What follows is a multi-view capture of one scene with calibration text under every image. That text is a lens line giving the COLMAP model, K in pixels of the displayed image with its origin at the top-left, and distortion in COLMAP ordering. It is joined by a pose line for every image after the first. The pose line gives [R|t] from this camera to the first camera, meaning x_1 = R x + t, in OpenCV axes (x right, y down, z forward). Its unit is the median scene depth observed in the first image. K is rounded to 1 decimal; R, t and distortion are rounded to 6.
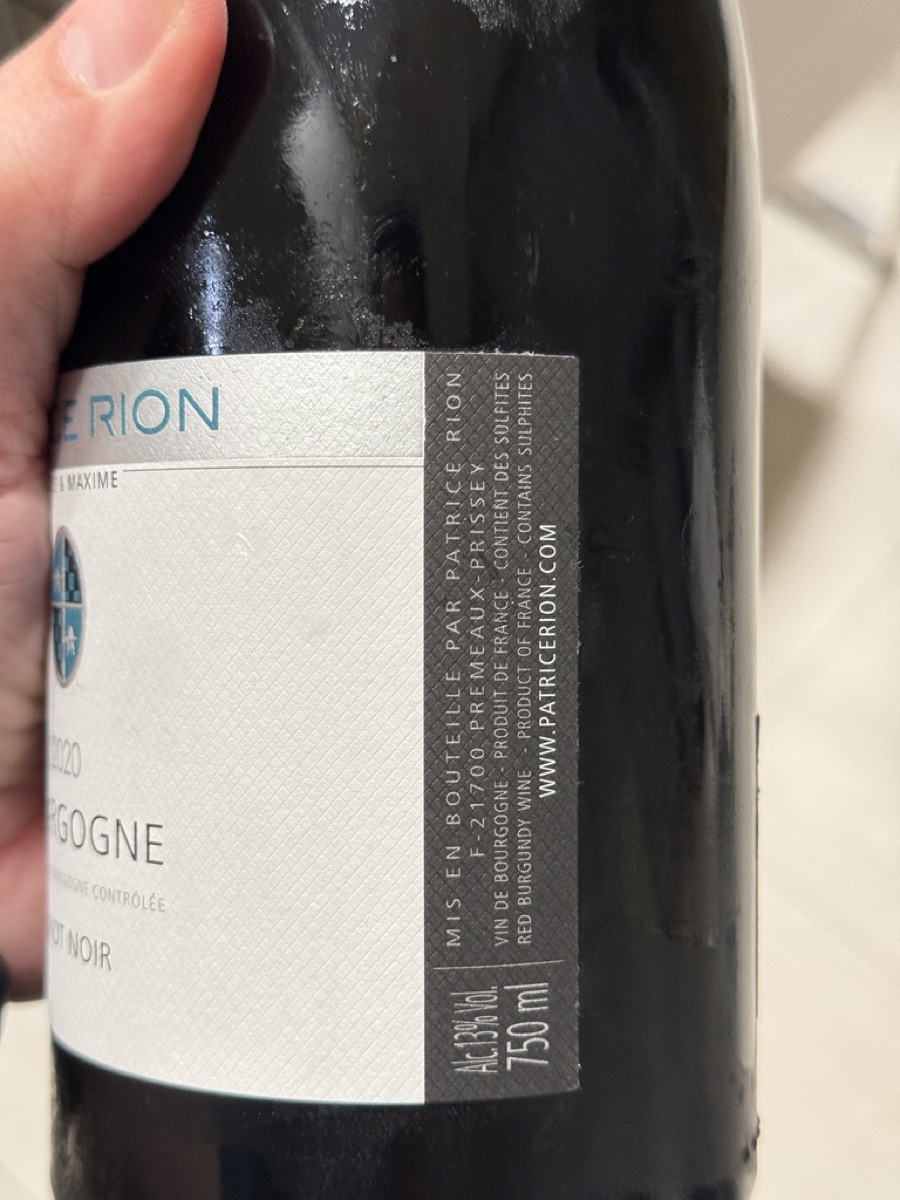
lens RADIAL K [[1742.6, 0, 450.8], [0, 1742.6, 602.9], [0, 0, 1]] dist [0.143996, 0.000000]
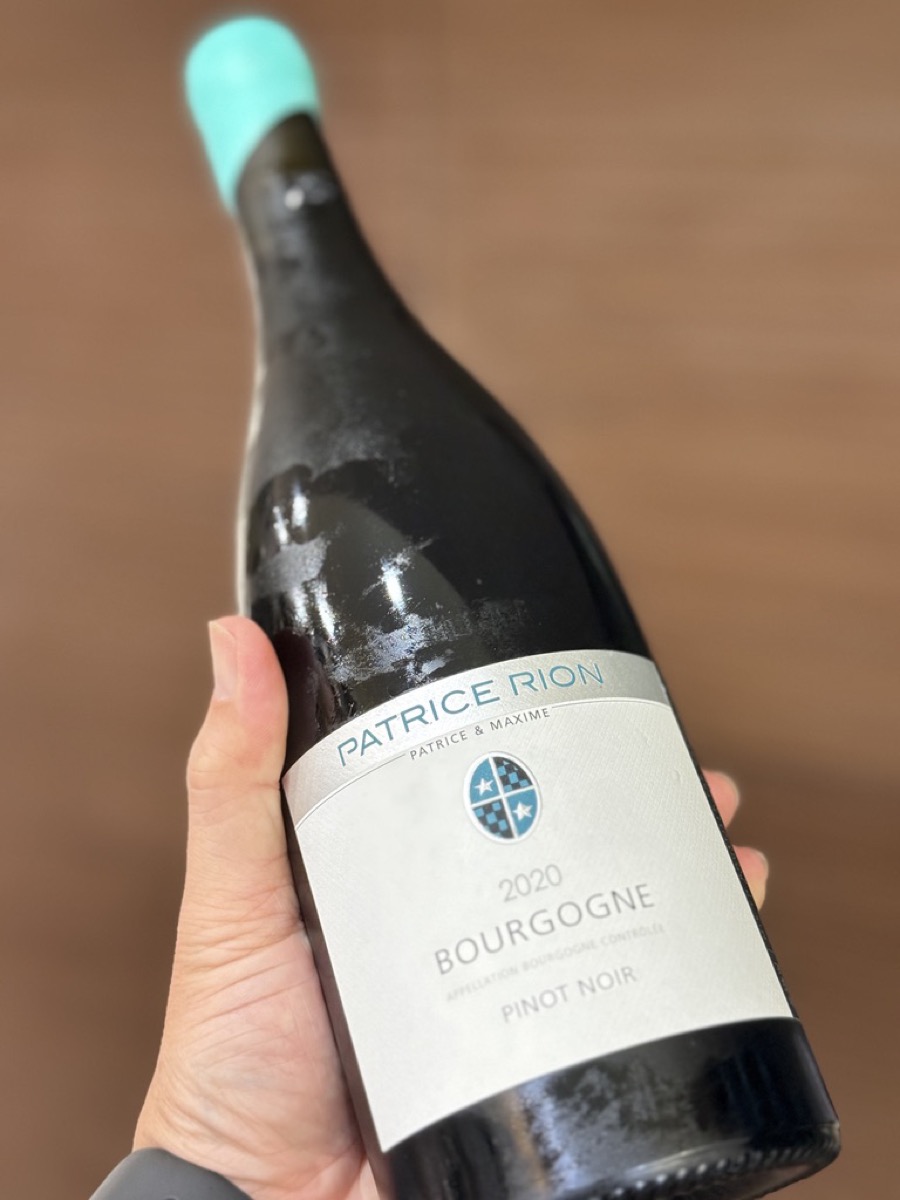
lens RADIAL K [[1742.6, 0, 446.0], [0, 1742.6, 598.2], [0, 0, 1]] dist [0.143996, 0.000000]
pose [[0.521717, 0.229486, 0.821674, -1.802739], [0.312015, 0.845086, -0.434138, 0.593315], [-0.794014, 0.482872, 0.369293, 0.390058]]
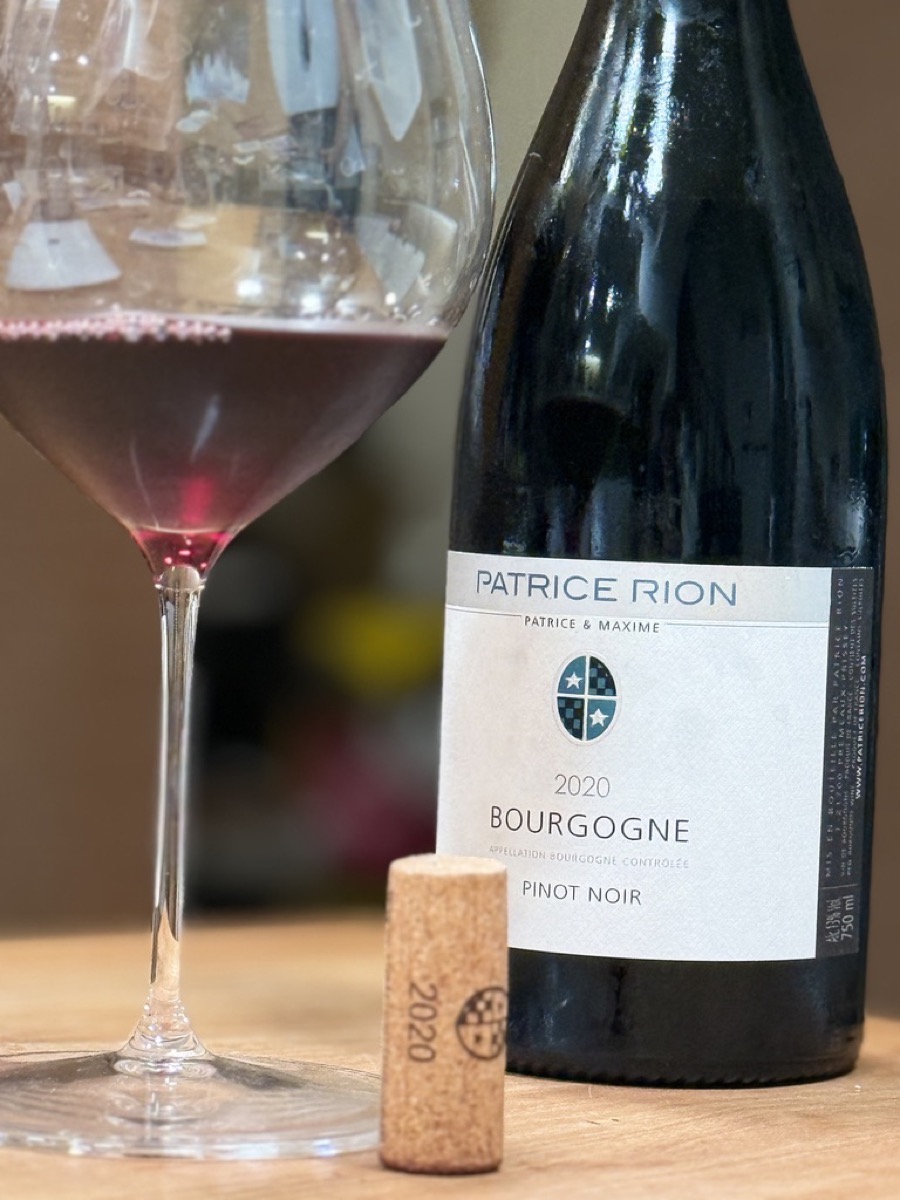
lens RADIAL K [[4229.1, 0, 450.3], [0, 4229.1, 600.2], [0, 0, 1]] dist [0.103872, 0.000000]
pose [[0.773746, 0.003464, 0.633486, -3.210233], [-0.020402, 0.999603, 0.019454, -0.185712], [-0.633167, -0.027977, 0.773509, -2.281832]]
